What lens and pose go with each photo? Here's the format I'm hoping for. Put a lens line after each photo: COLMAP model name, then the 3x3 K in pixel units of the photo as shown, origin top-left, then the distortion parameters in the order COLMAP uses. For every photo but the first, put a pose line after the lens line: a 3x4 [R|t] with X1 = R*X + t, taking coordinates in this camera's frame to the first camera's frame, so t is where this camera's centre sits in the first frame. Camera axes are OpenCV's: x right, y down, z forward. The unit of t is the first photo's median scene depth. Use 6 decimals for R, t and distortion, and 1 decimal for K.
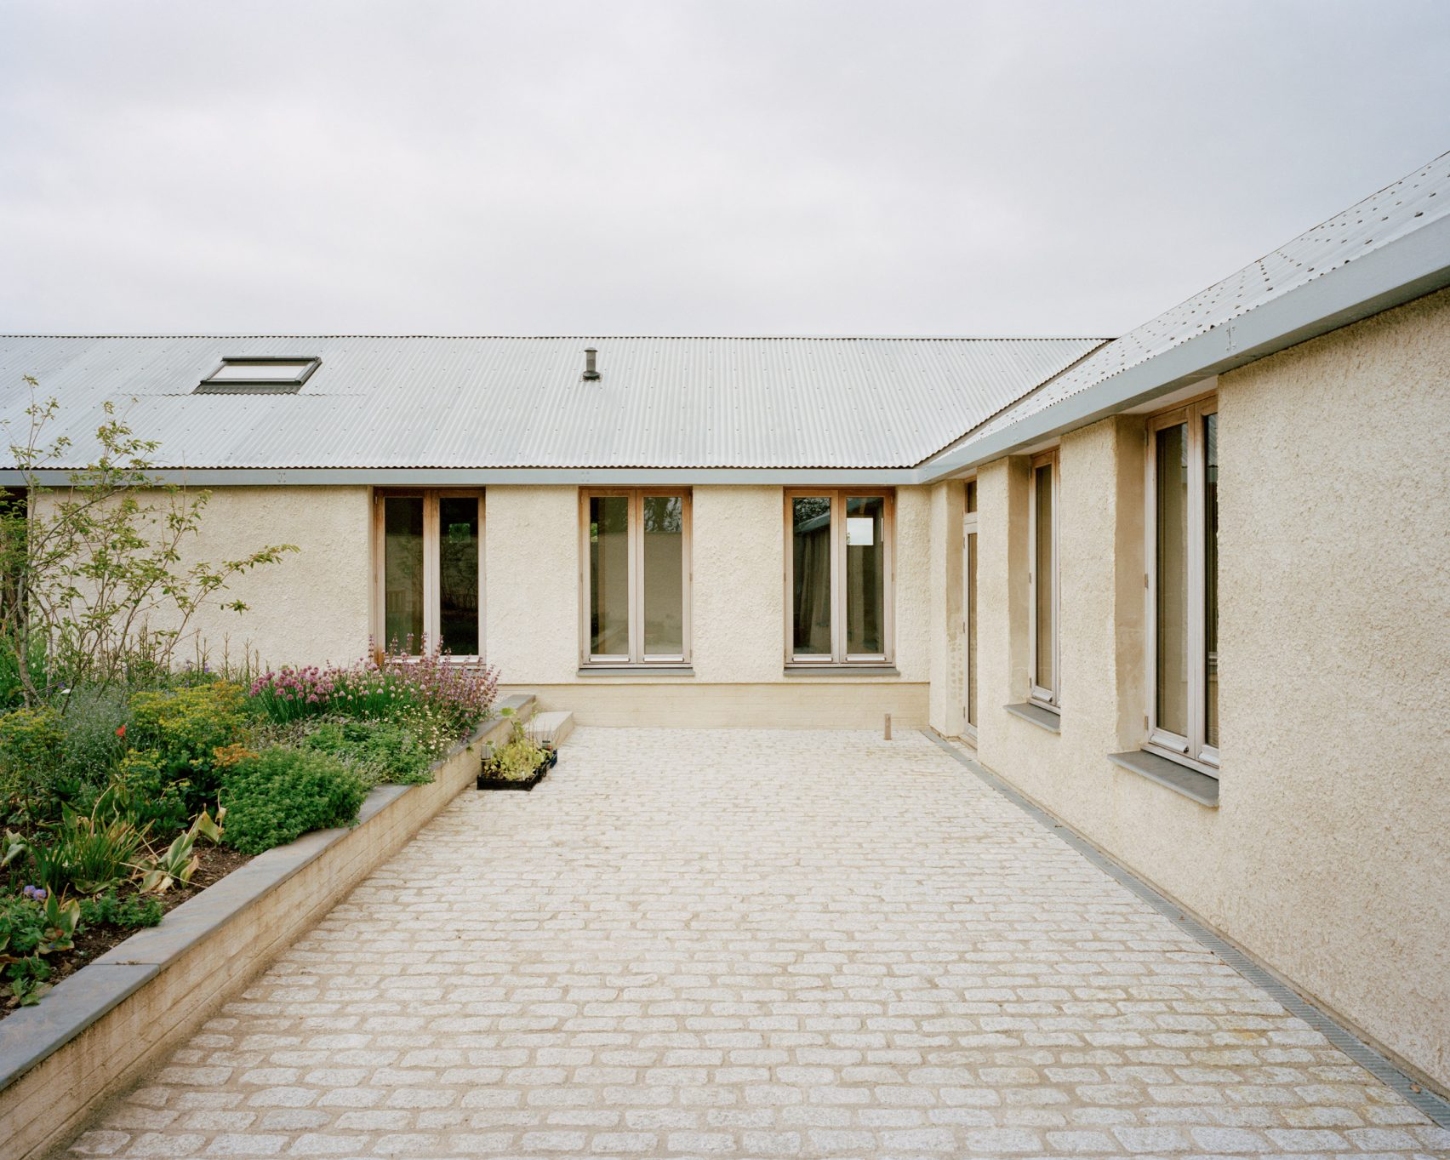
lens RADIAL K [[1080.0, 0, 725.0], [0, 1080.0, 580.0], [0, 0, 1]] dist [0.042182, -0.045667]
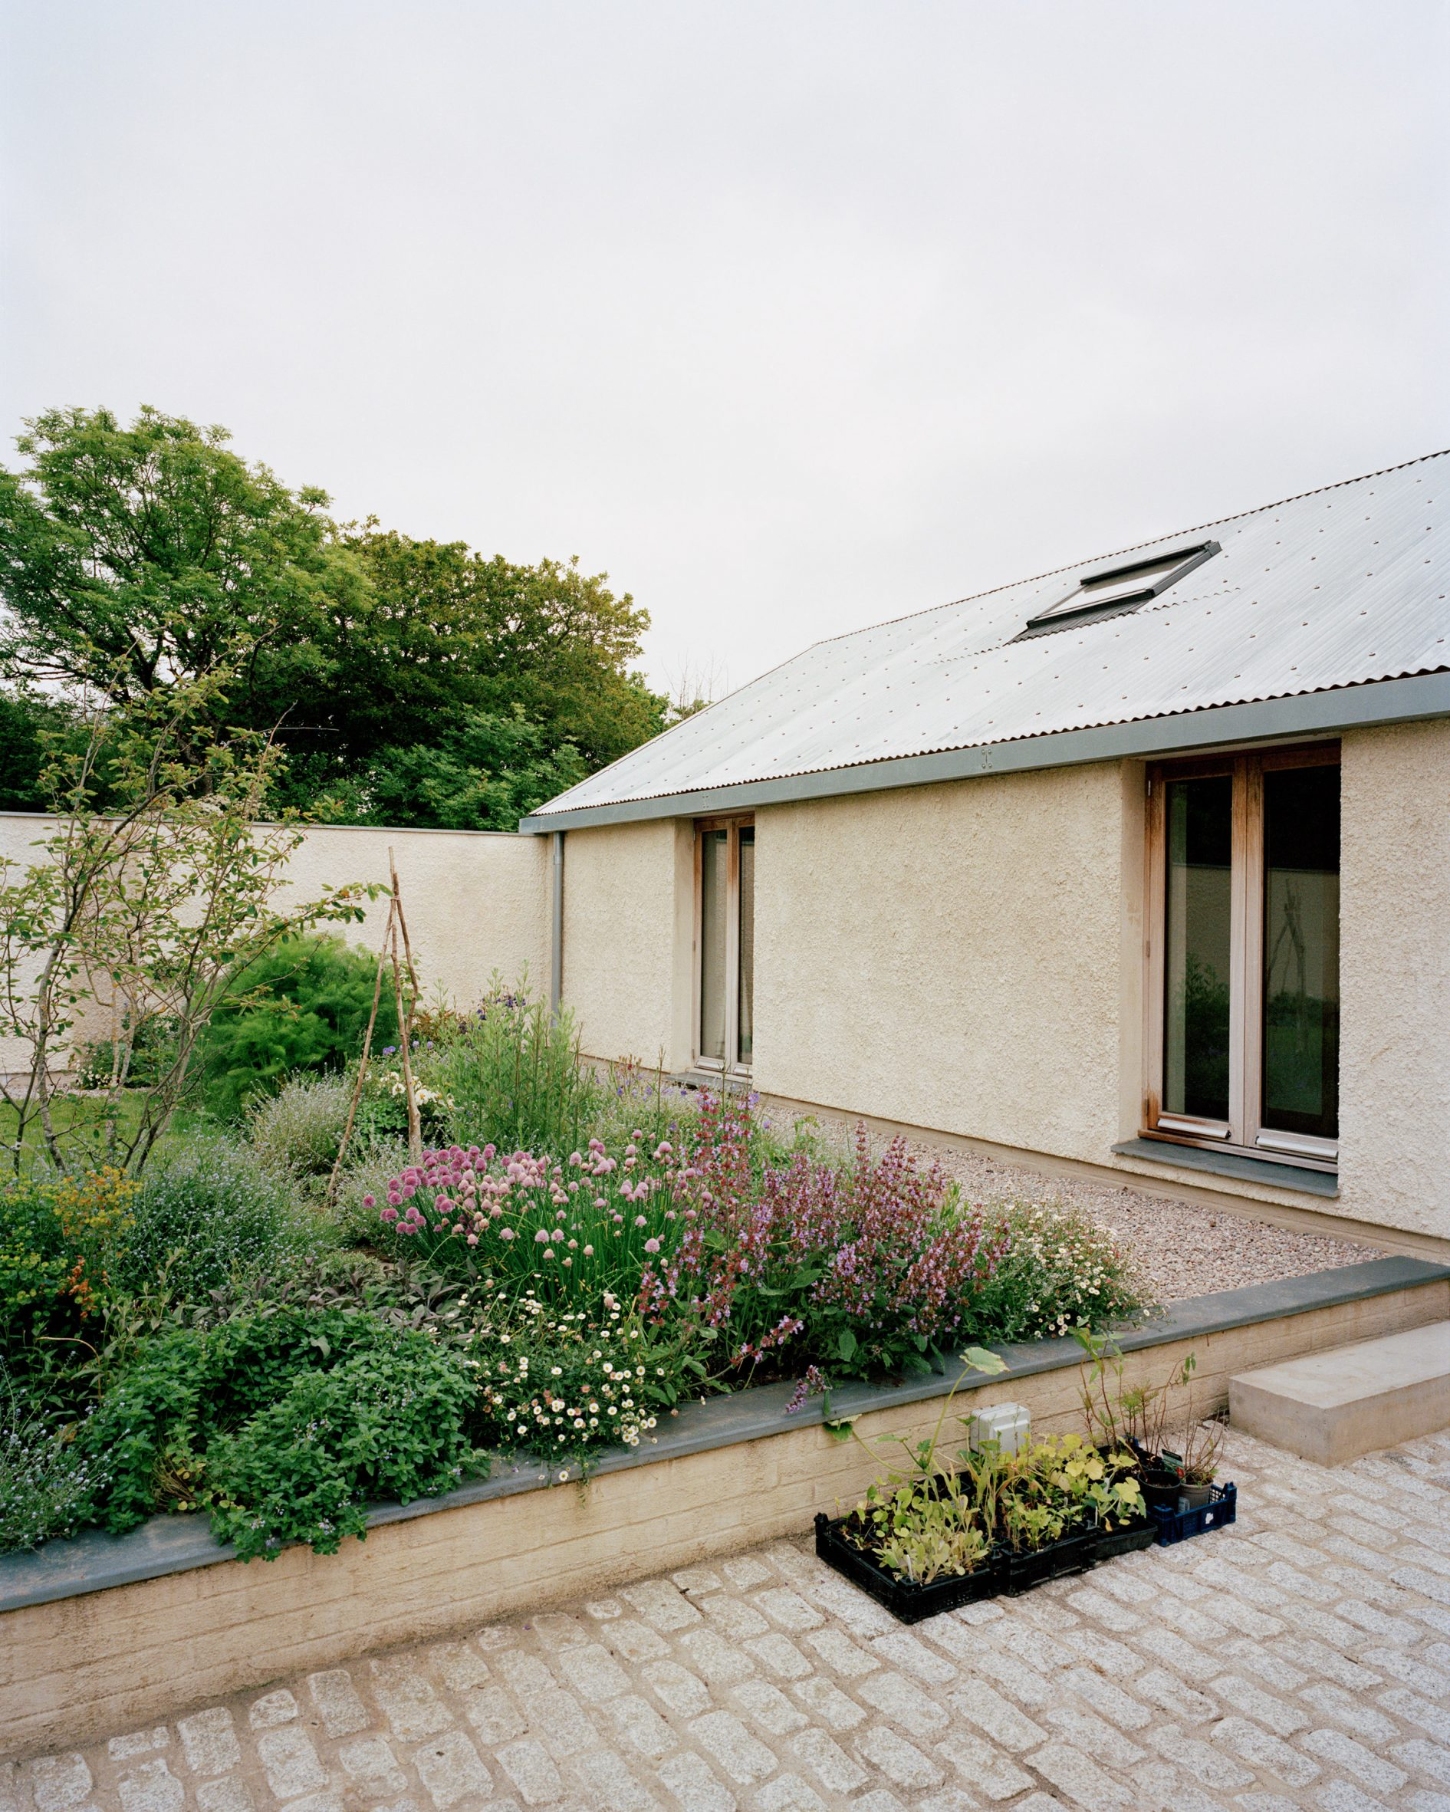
lens RADIAL K [[1349.6, 0, 725.0], [0, 1349.6, 906.0], [0, 0, 1]] dist [0.042182, -0.045667]
pose [[0.511240, -0.001072, -0.859437, 0.105568], [-0.016165, 0.999810, -0.010863, -0.011723], [0.859286, 0.019446, 0.511126, 0.533652]]
